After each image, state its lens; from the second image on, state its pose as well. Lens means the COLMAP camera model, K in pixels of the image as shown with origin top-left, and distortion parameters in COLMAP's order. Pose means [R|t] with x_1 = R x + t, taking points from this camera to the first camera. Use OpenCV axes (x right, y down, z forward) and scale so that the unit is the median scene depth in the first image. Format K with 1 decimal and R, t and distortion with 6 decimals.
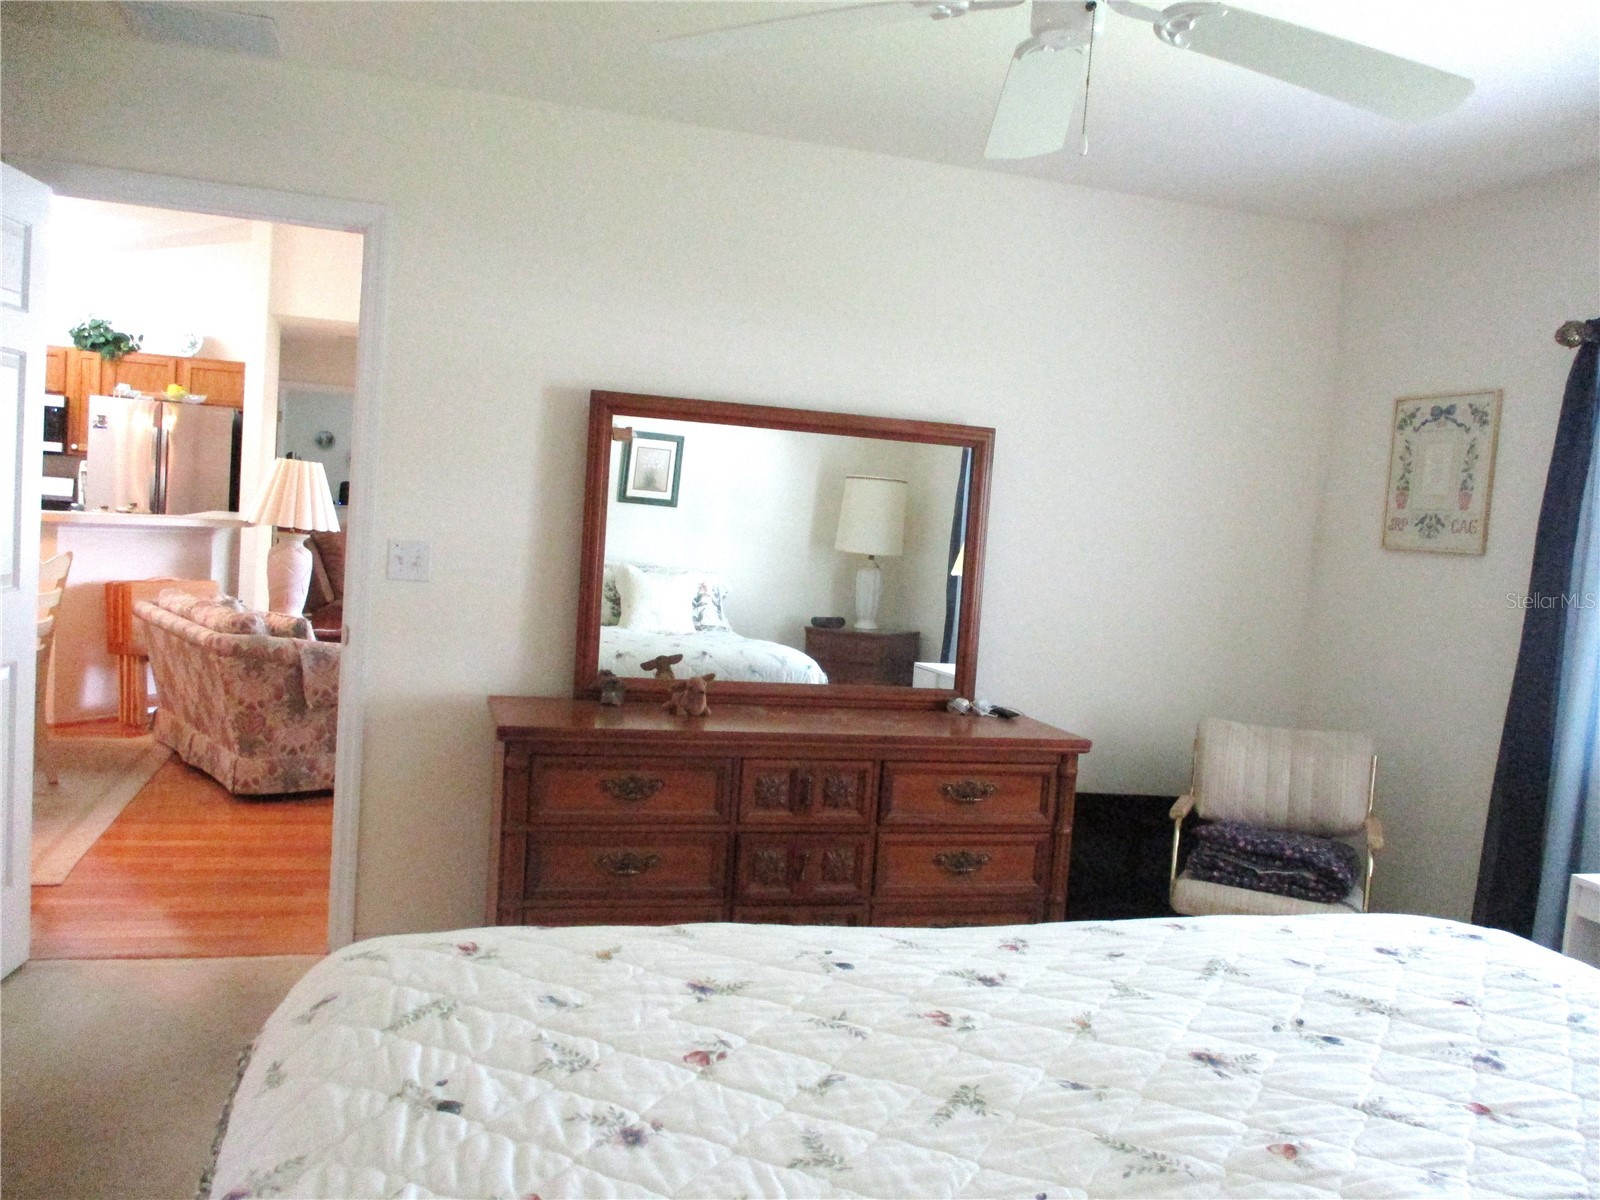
lens RADIAL K [[1334.8, 0, 805.1], [0, 1334.8, 601.8], [0, 0, 1]] dist [-0.027703, 0.014077]
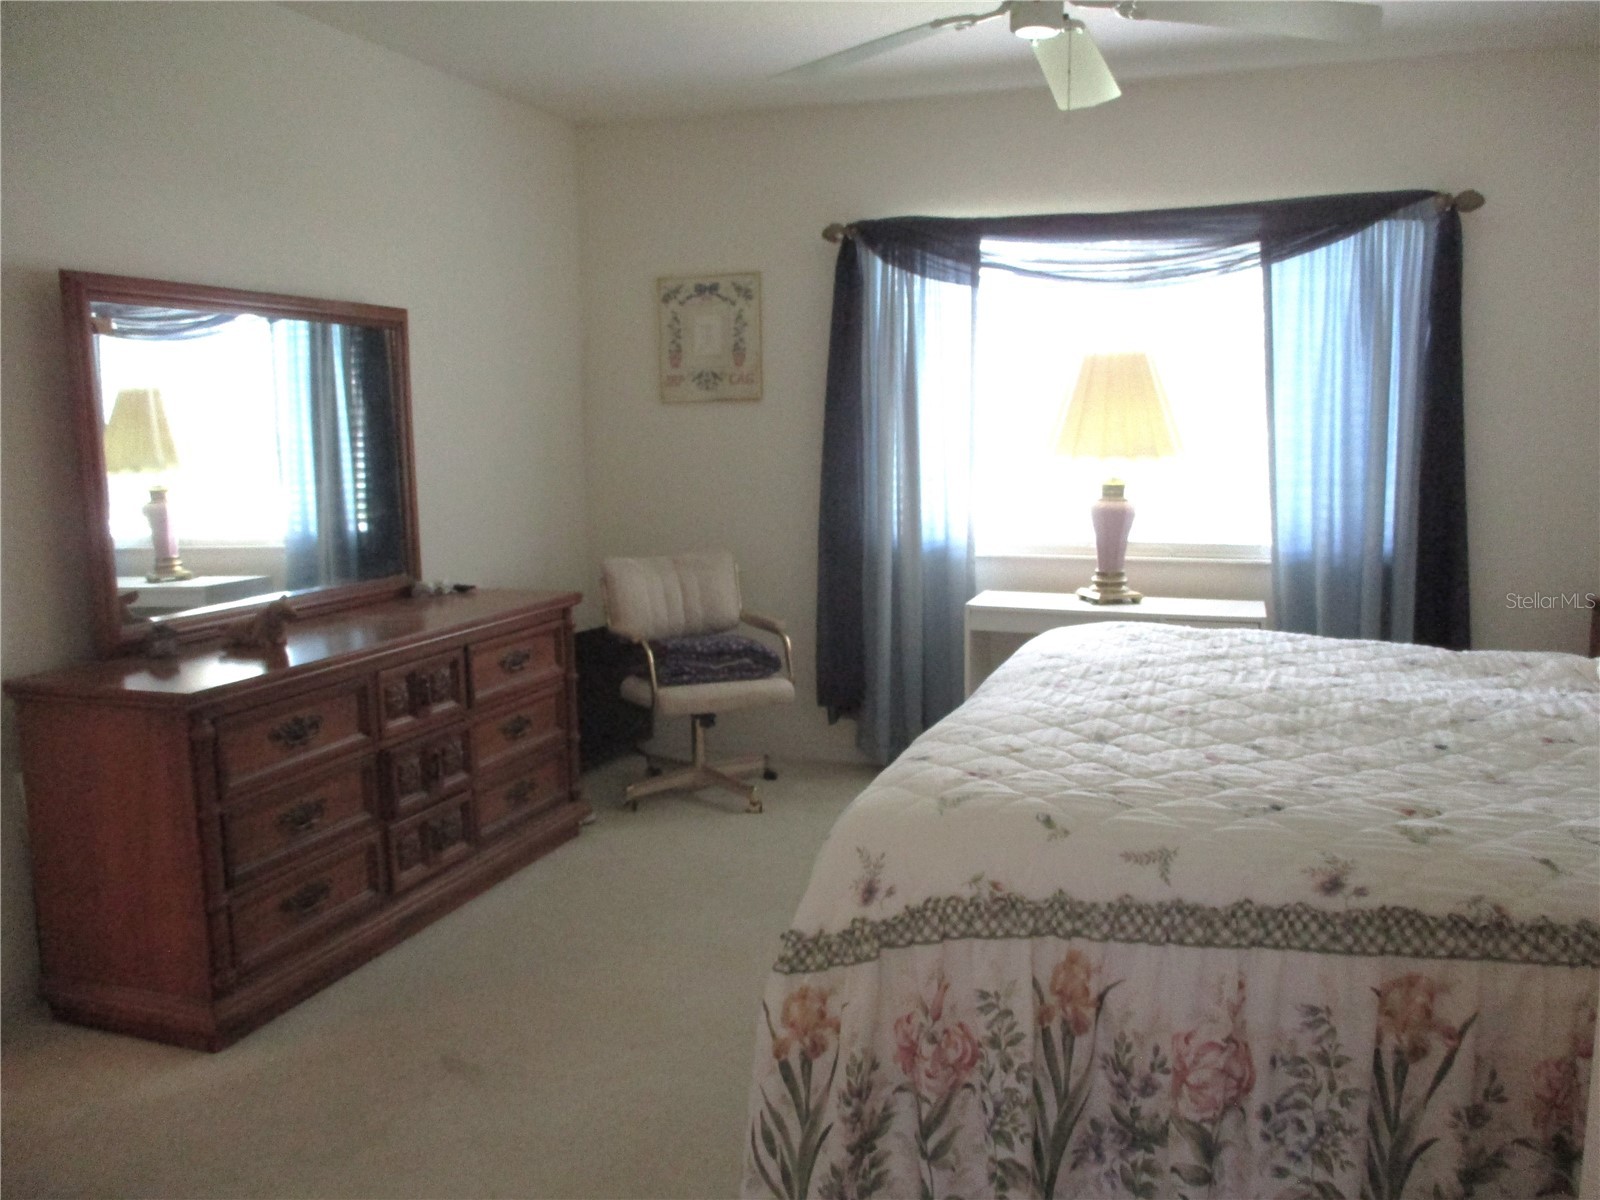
lens RADIAL K [[1334.8, 0, 806.4], [0, 1334.8, 604.4], [0, 0, 1]] dist [-0.027703, 0.014077]
pose [[0.580577, -0.192312, 0.791168, -0.540658], [0.108387, 0.981312, 0.158994, -0.040922], [-0.806959, -0.006556, 0.590572, 0.178733]]
